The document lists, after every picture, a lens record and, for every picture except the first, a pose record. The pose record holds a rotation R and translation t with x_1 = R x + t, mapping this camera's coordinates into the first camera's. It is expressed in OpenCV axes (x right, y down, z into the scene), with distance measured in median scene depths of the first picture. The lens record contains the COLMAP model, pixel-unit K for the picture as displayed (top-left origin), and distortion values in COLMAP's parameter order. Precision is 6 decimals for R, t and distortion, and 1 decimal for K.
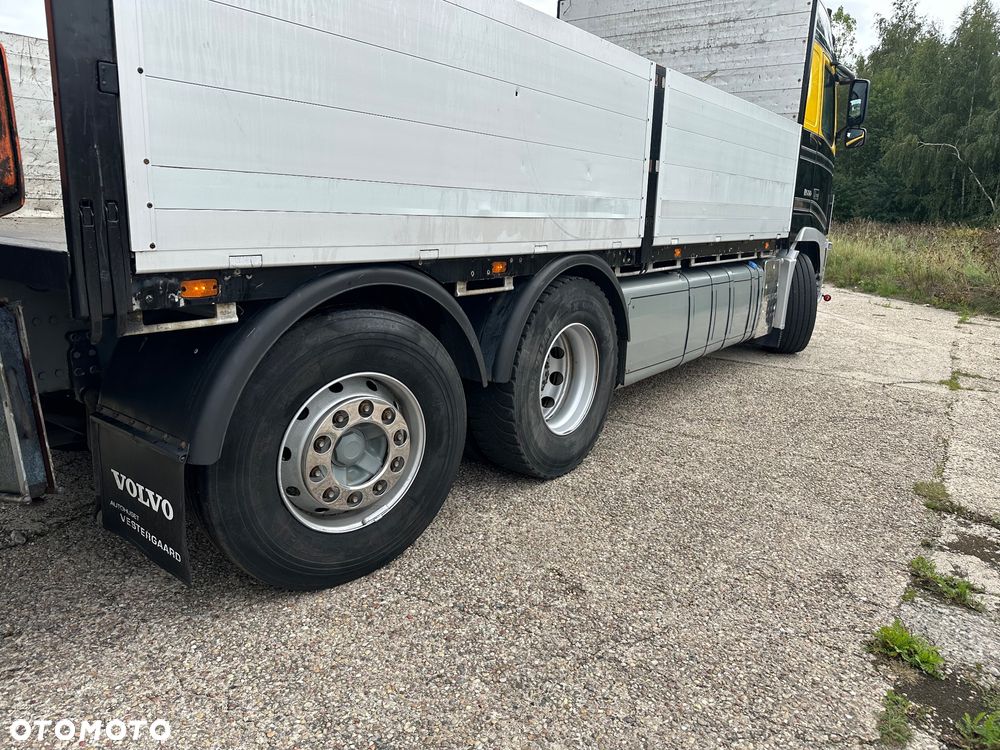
lens RADIAL K [[700.4, 0, 513.8], [0, 700.4, 374.6], [0, 0, 1]] dist [0.051357, -0.061156]
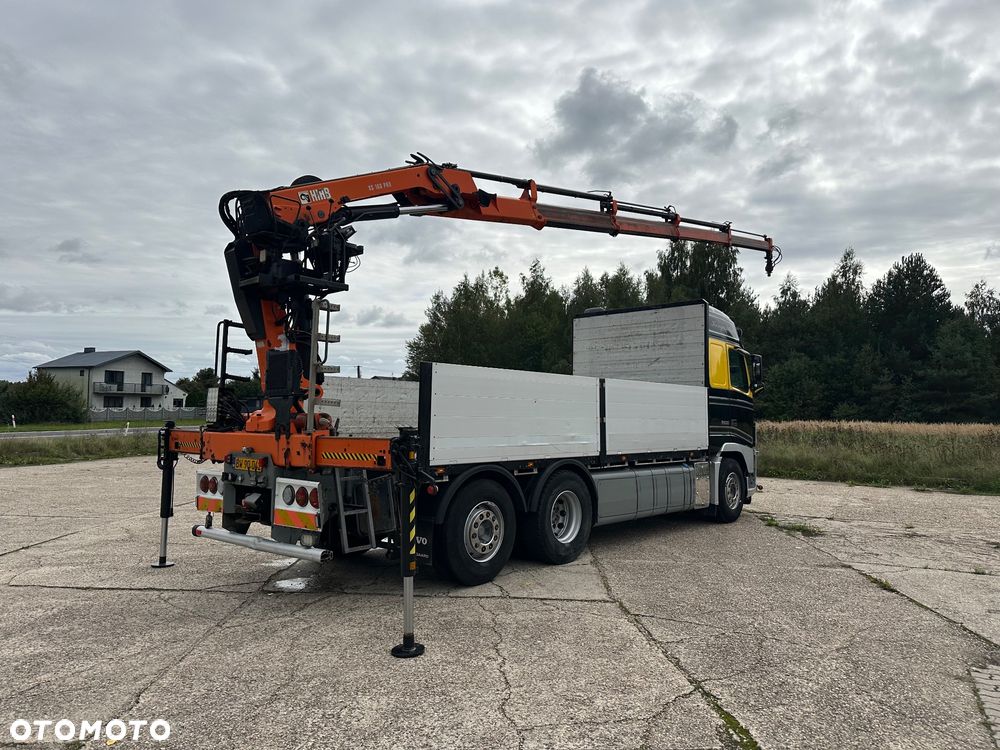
lens RADIAL K [[700.4, 0, 513.3], [0, 700.4, 361.3], [0, 0, 1]] dist [0.051357, -0.061156]
pose [[0.995560, -0.042912, -0.083774, 0.110412], [0.013801, 0.946958, -0.321060, 0.235208], [0.093108, 0.318478, 0.943346, -1.167022]]
